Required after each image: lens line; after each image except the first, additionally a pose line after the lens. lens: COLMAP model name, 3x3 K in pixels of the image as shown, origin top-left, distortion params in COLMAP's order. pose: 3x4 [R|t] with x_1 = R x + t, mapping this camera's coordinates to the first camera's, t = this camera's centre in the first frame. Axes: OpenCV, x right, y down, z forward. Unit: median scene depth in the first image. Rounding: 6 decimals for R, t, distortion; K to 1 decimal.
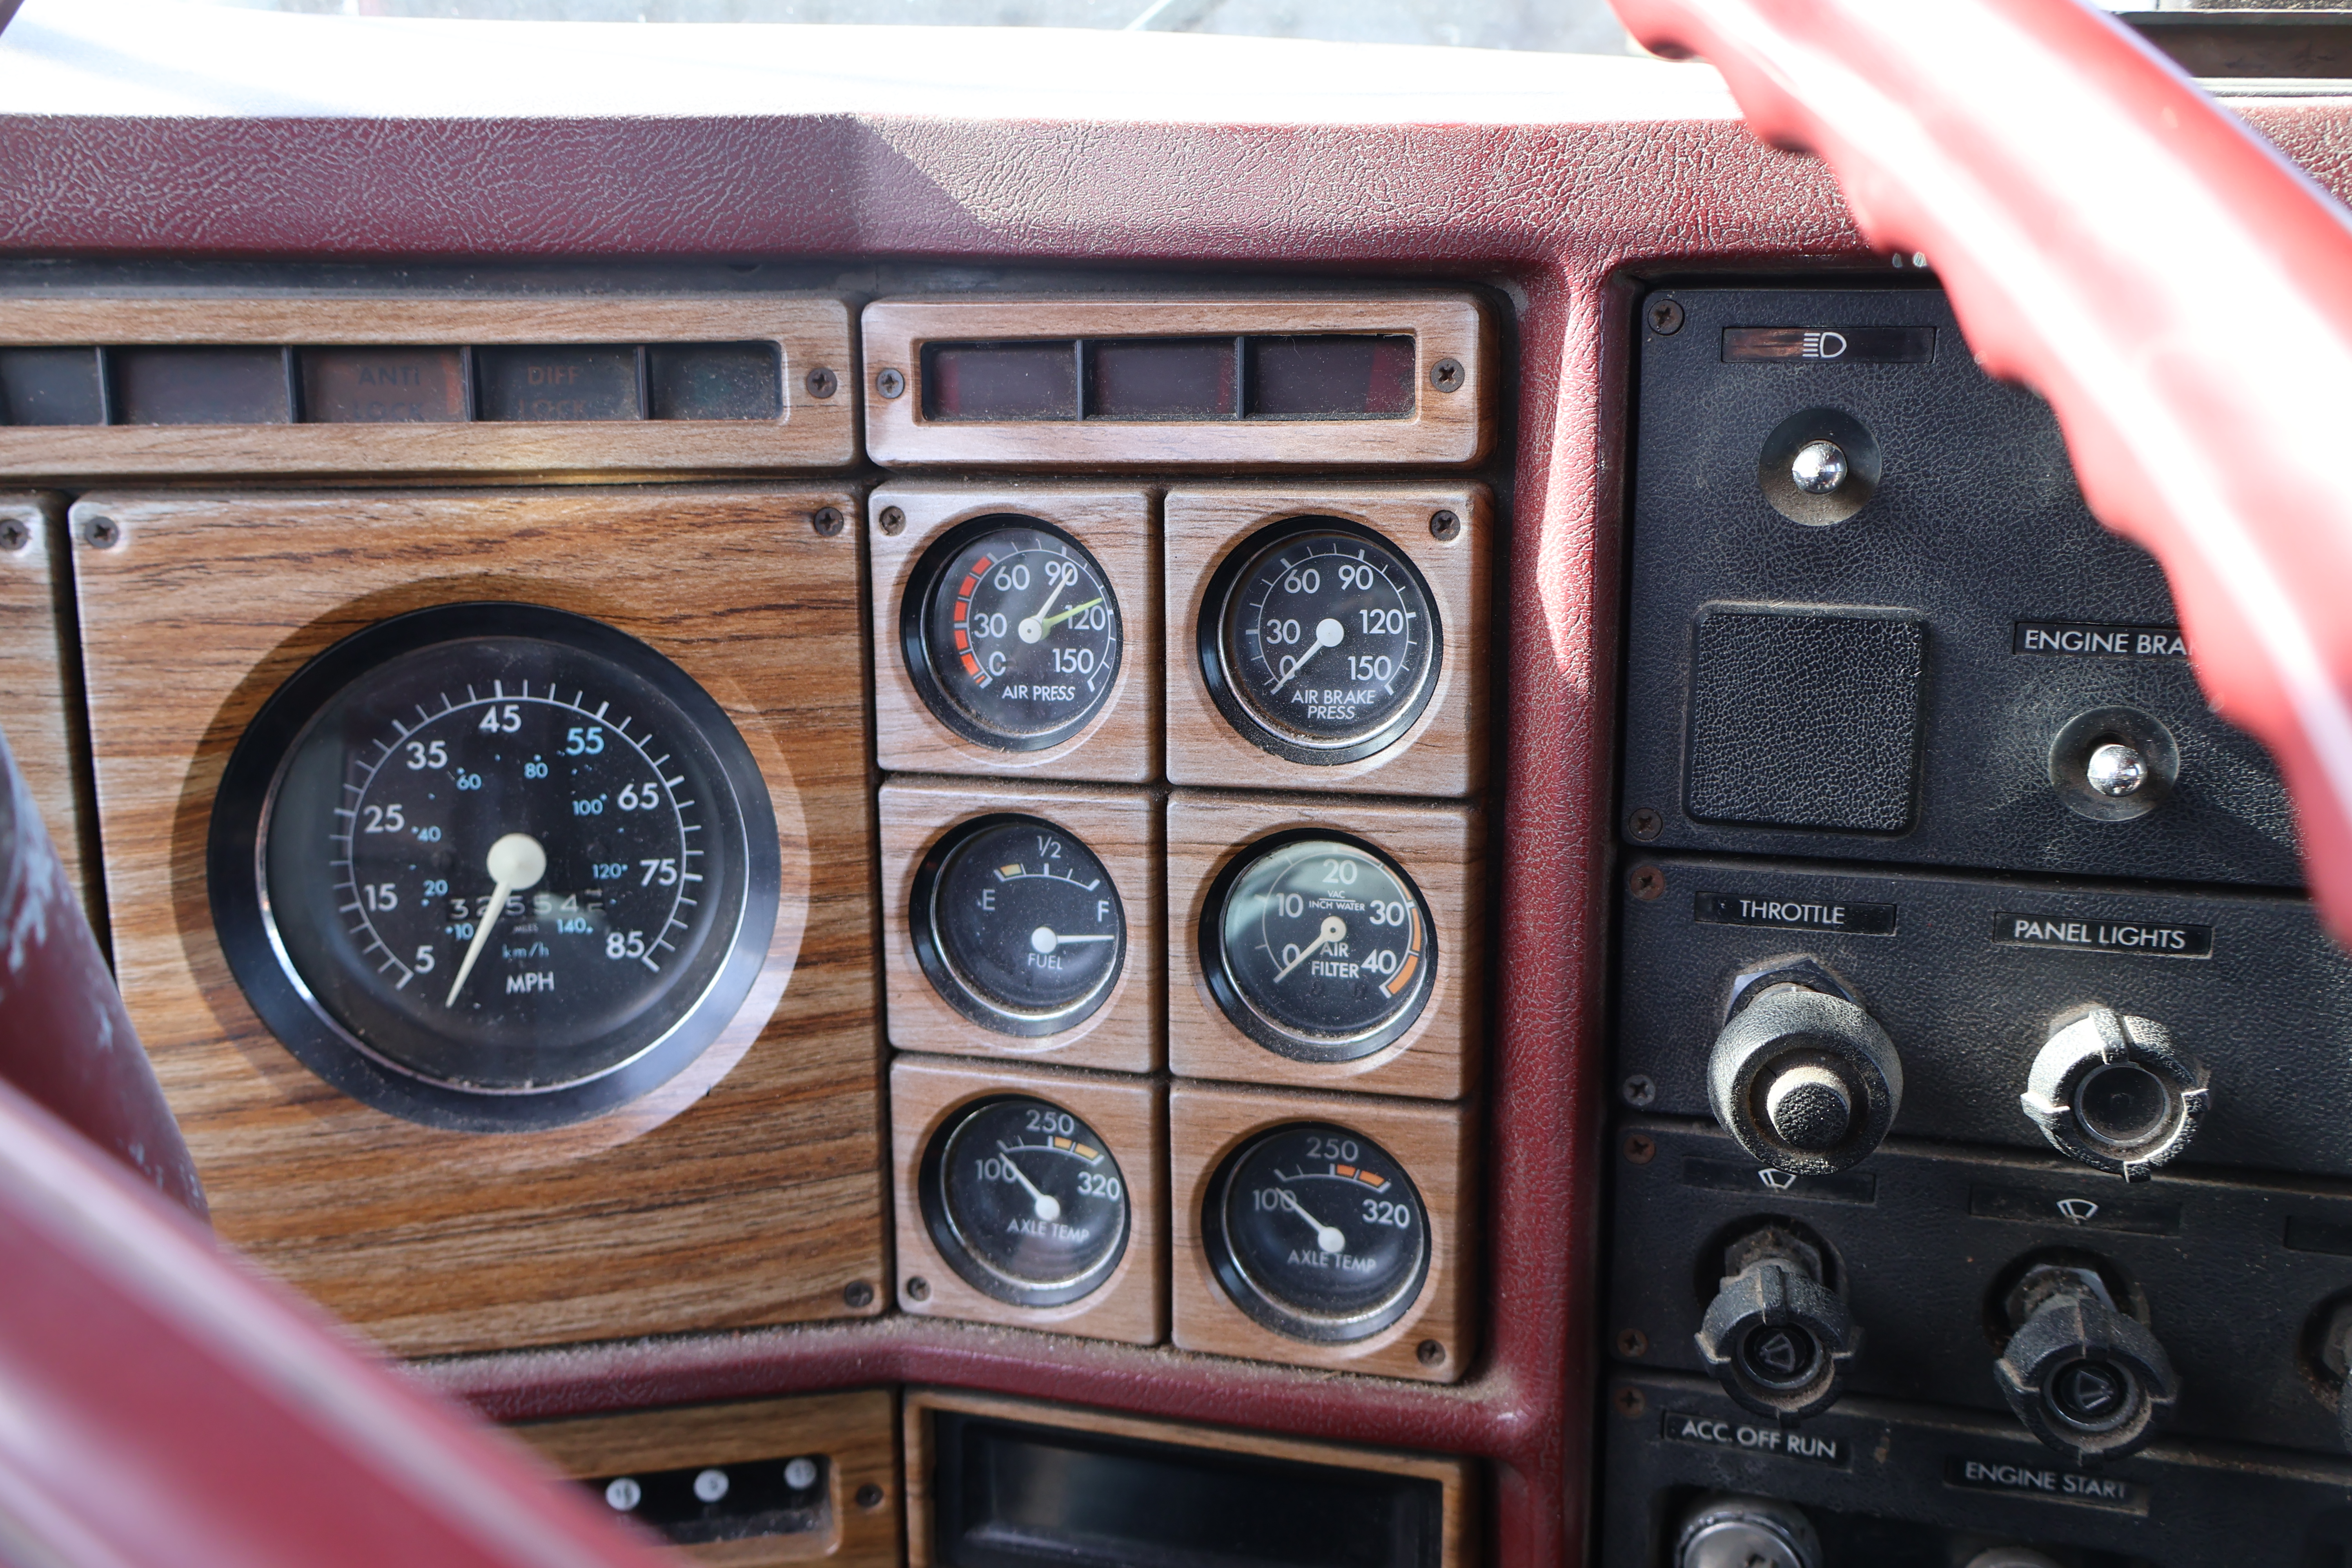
lens RADIAL K [[1962.2, 0, 1167.9], [0, 1962.2, 795.7], [0, 0, 1]] dist [0.000509, -0.010981]
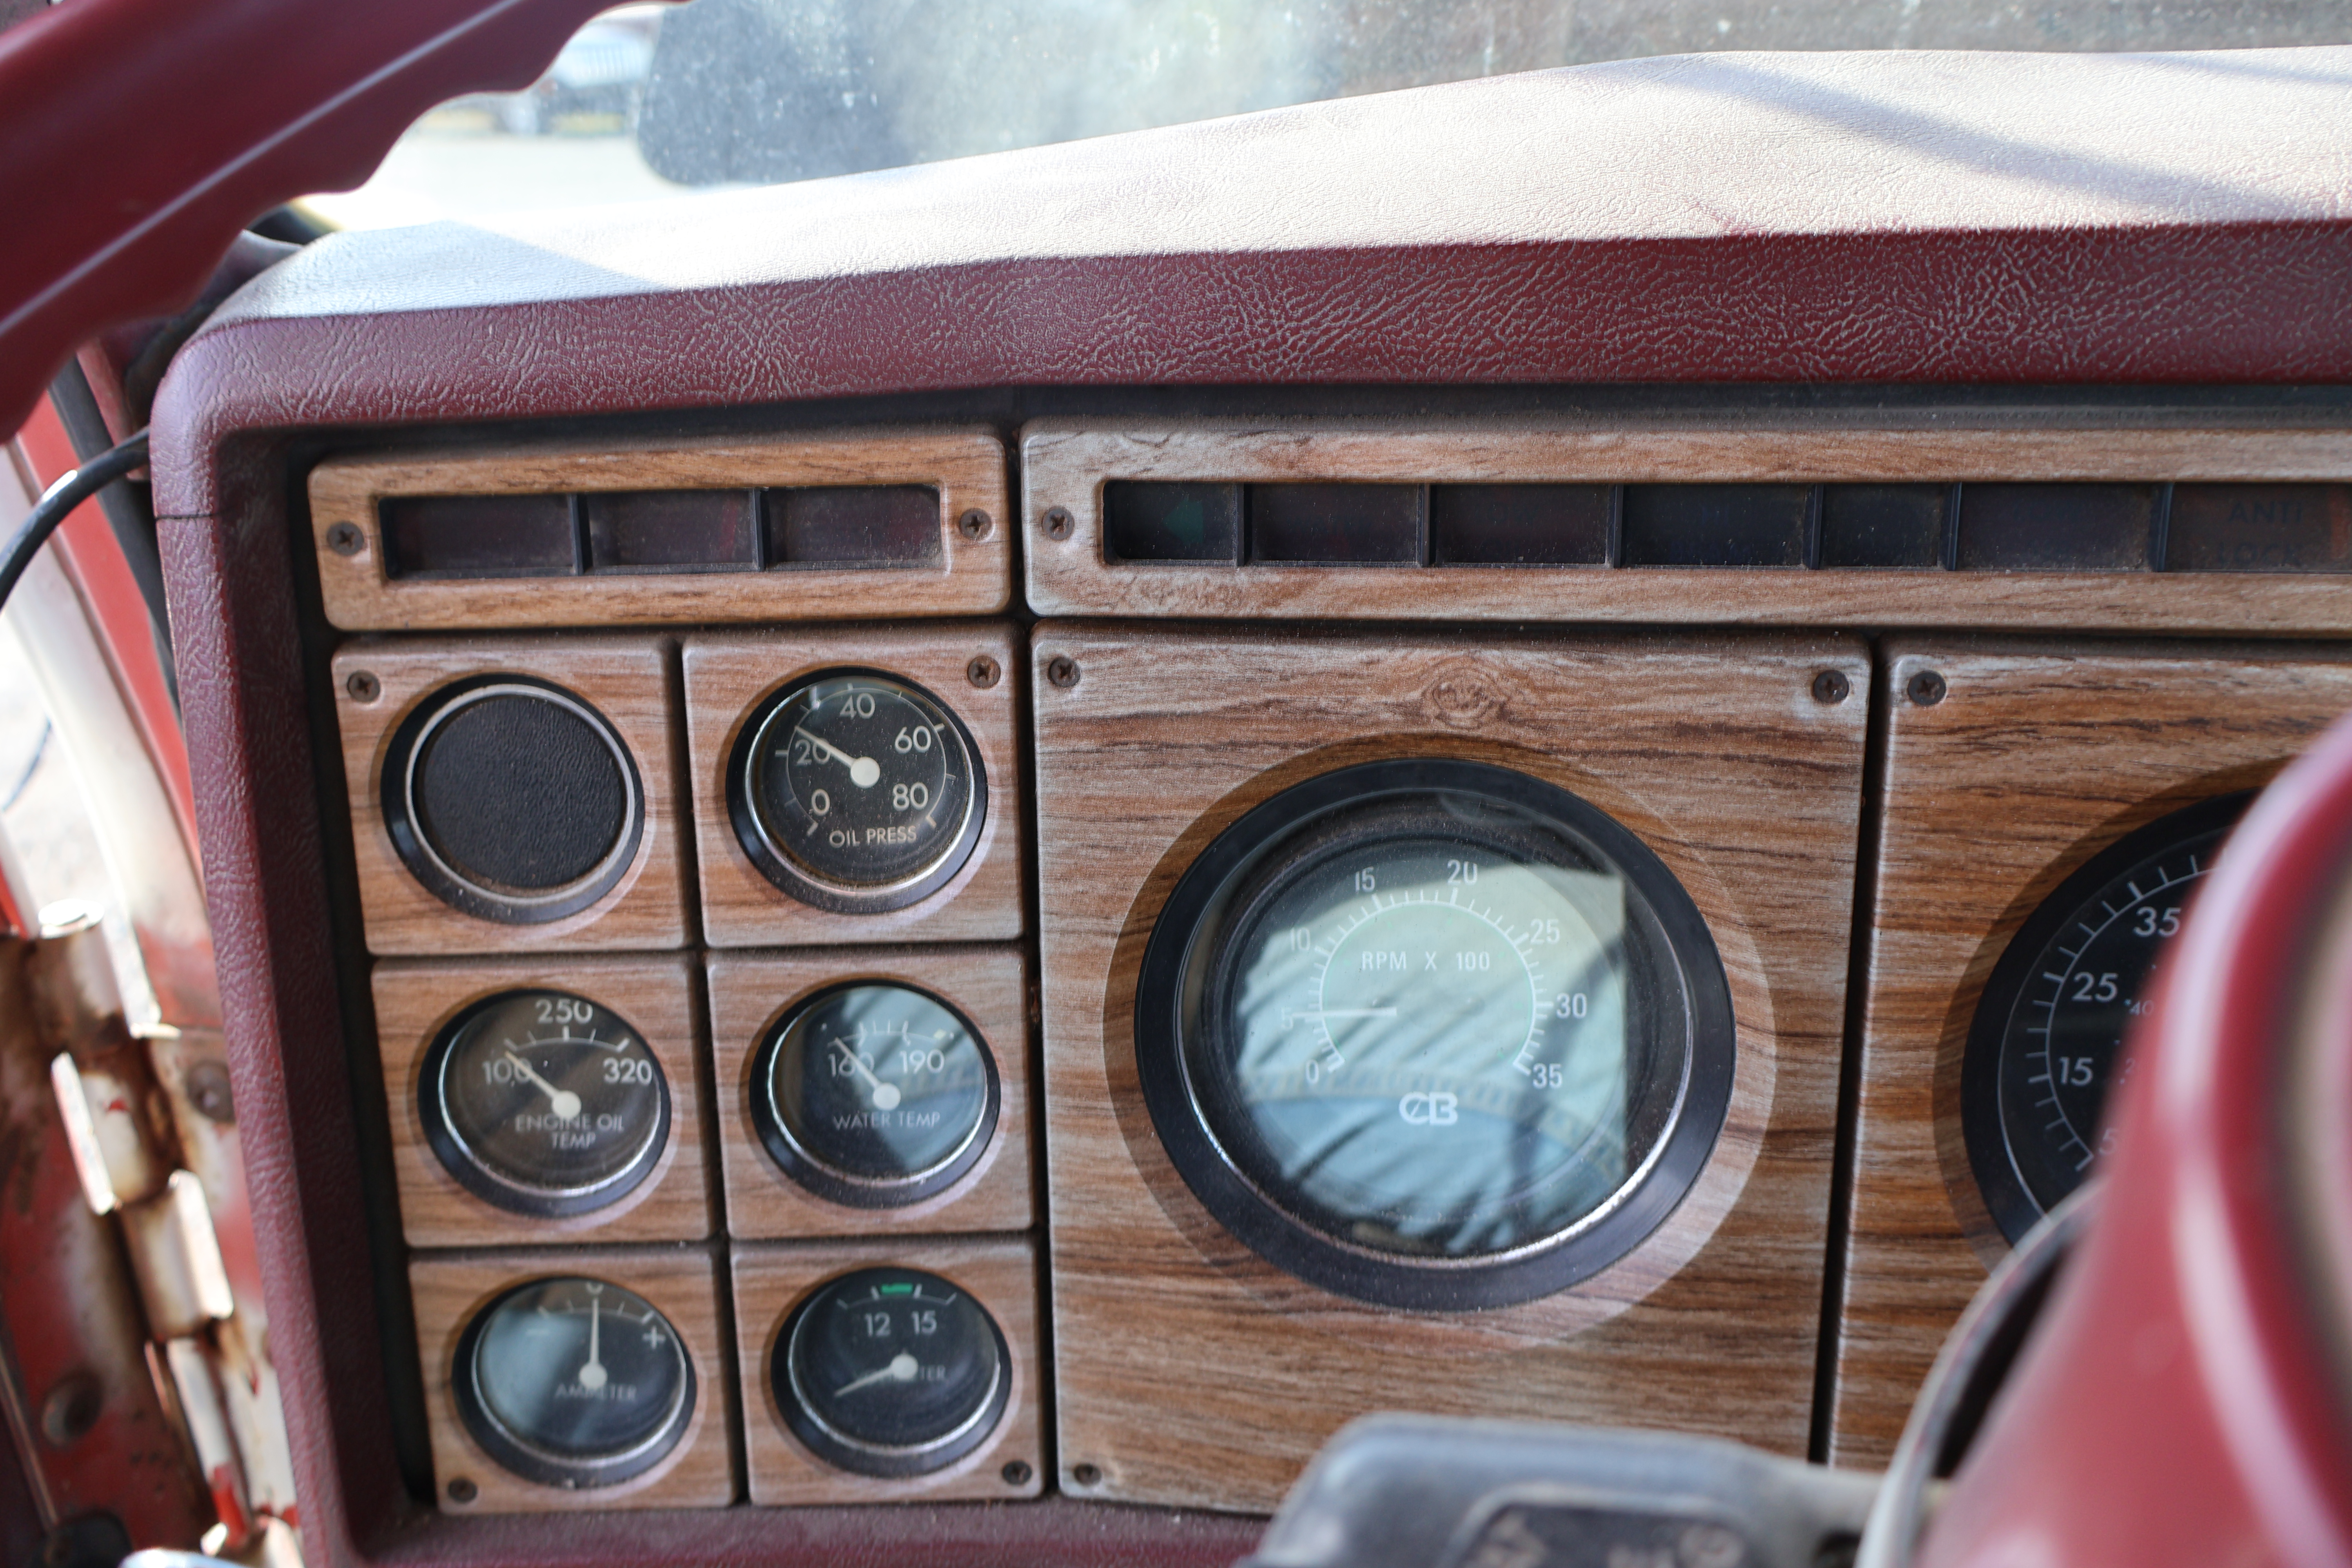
lens RADIAL K [[1962.2, 0, 1167.9], [0, 1962.2, 795.7], [0, 0, 1]] dist [0.000509, -0.010981]
pose [[0.931731, 0.086765, -0.352631, -0.534585], [-0.057436, 0.994025, 0.092820, -0.145590], [0.358578, -0.066229, 0.931147, 0.036911]]
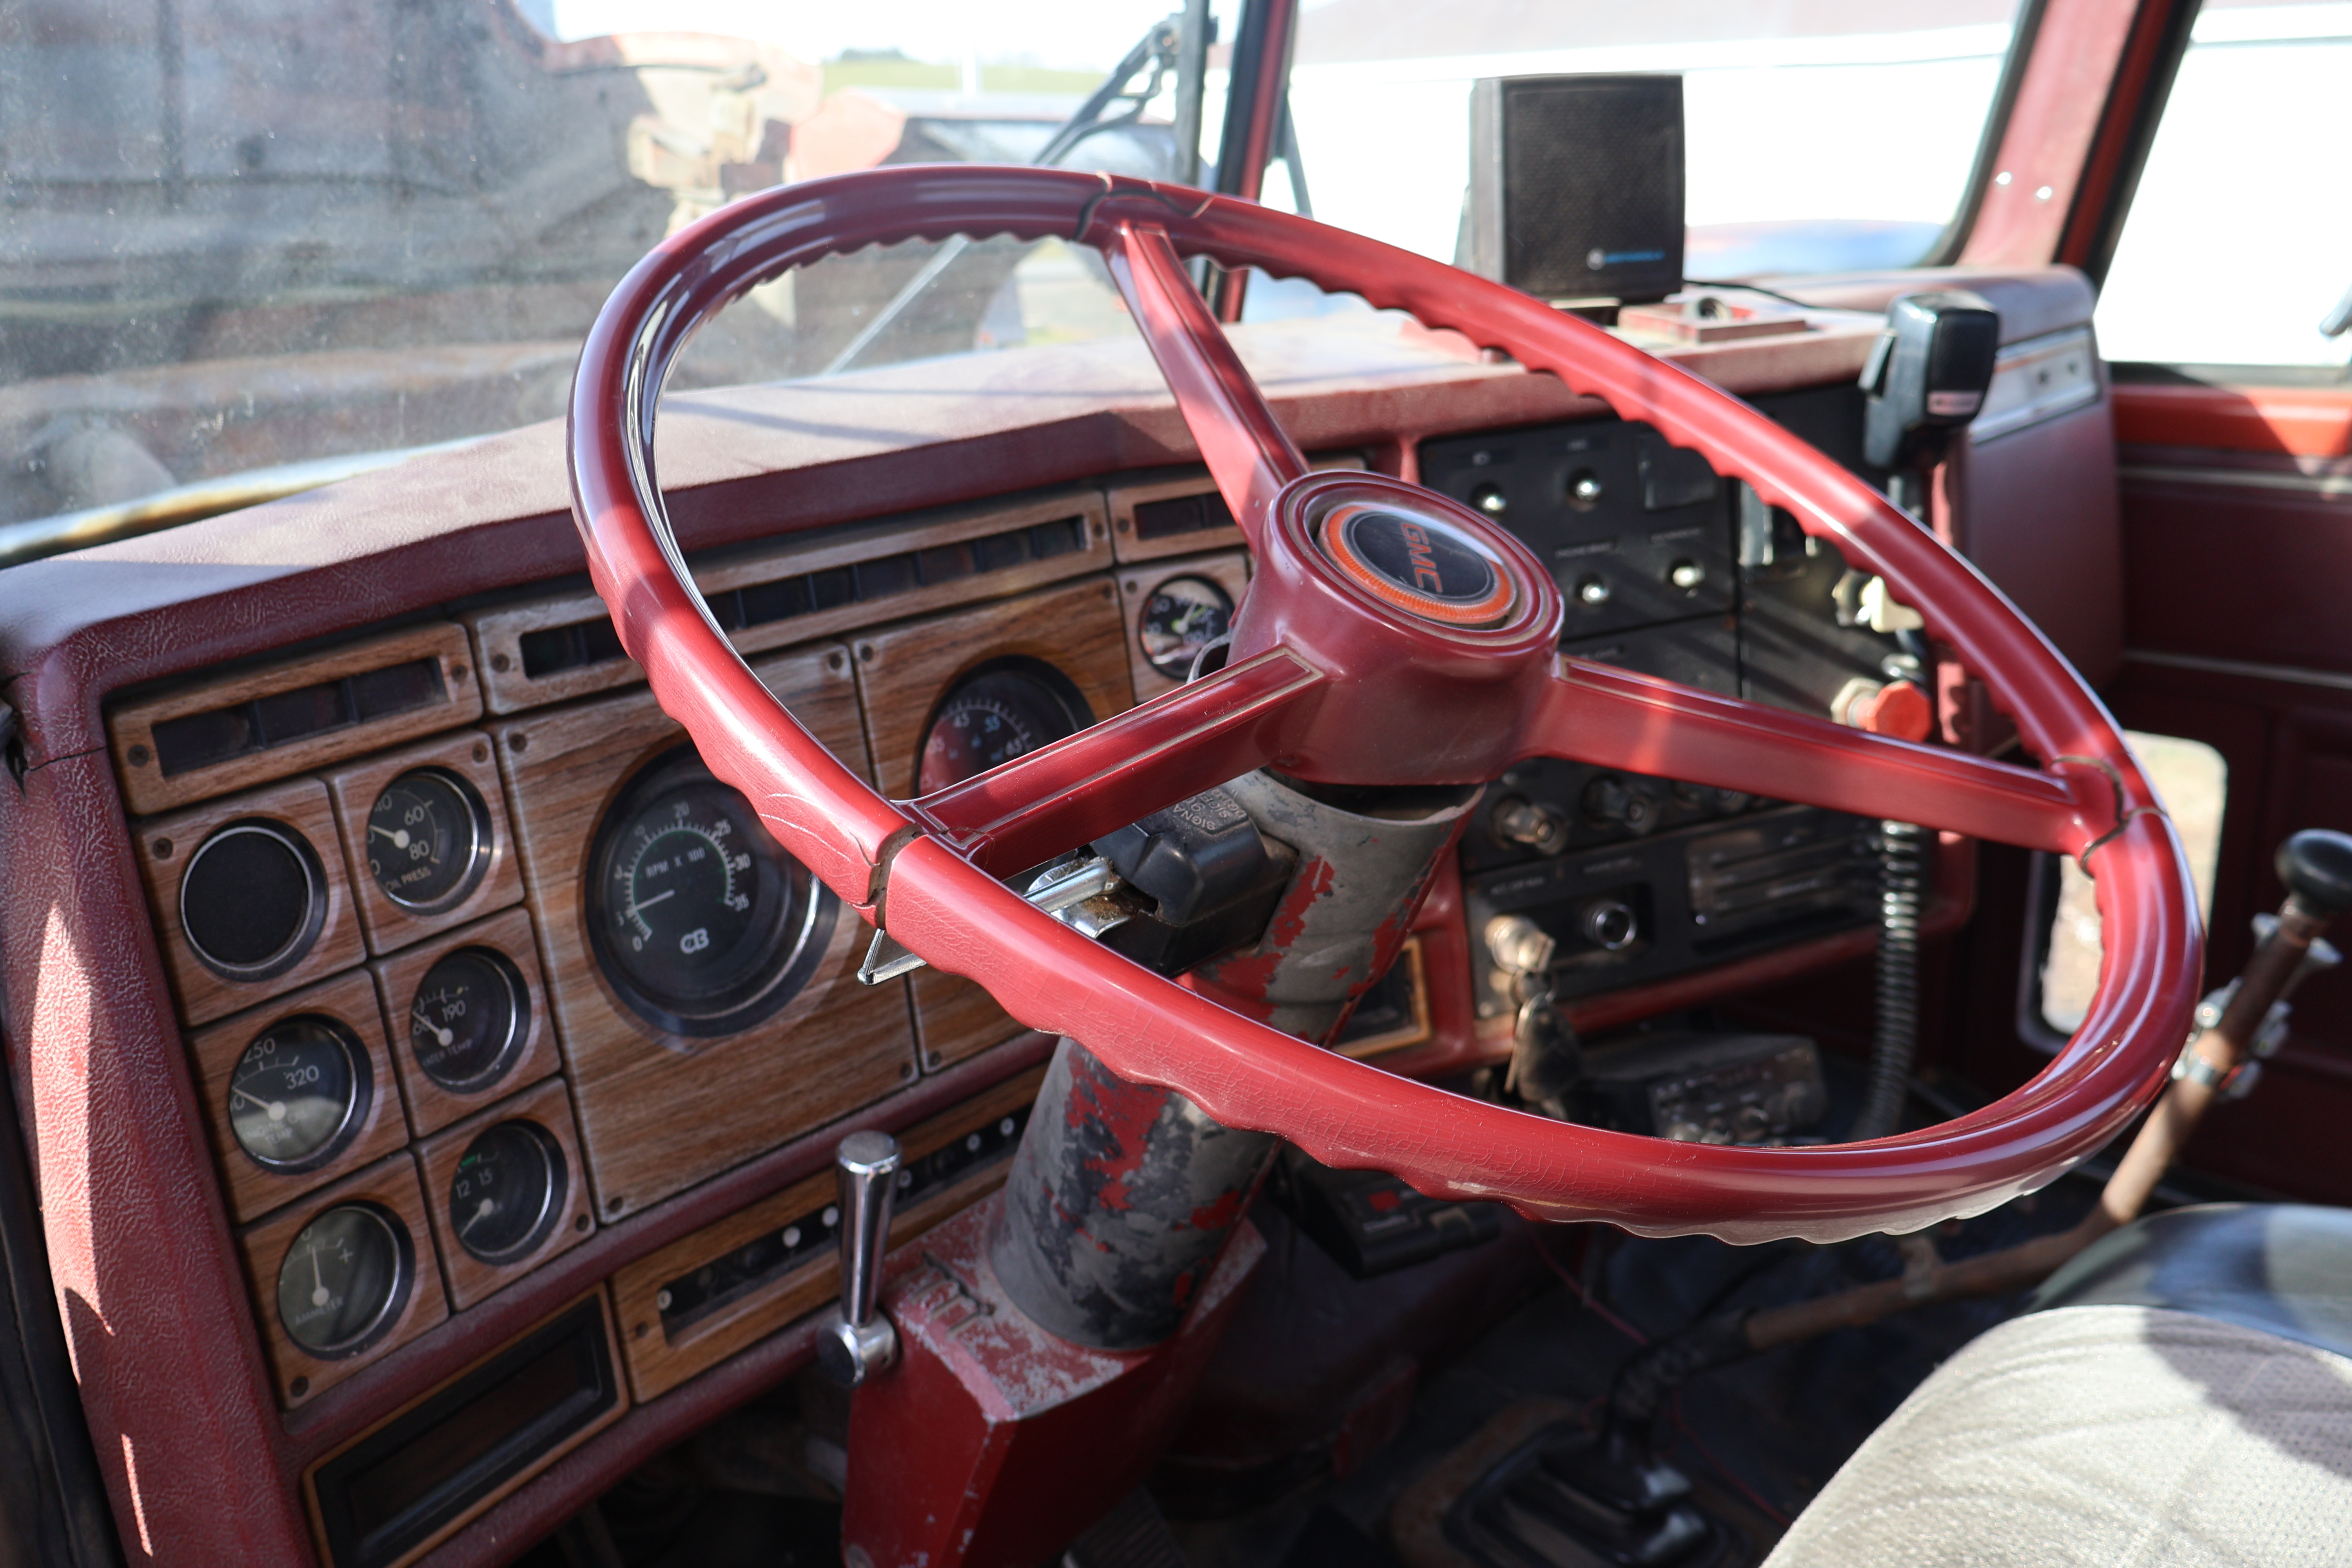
lens RADIAL K [[1945.2, 0, 1176.0], [0, 1945.2, 784.0], [0, 0, 1]] dist [-0.011959, -0.009938]
pose [[0.796157, -0.223586, 0.562266, -1.426612], [0.232301, 0.970962, 0.057171, -0.042418], [-0.558721, 0.085097, 0.824978, -0.823358]]
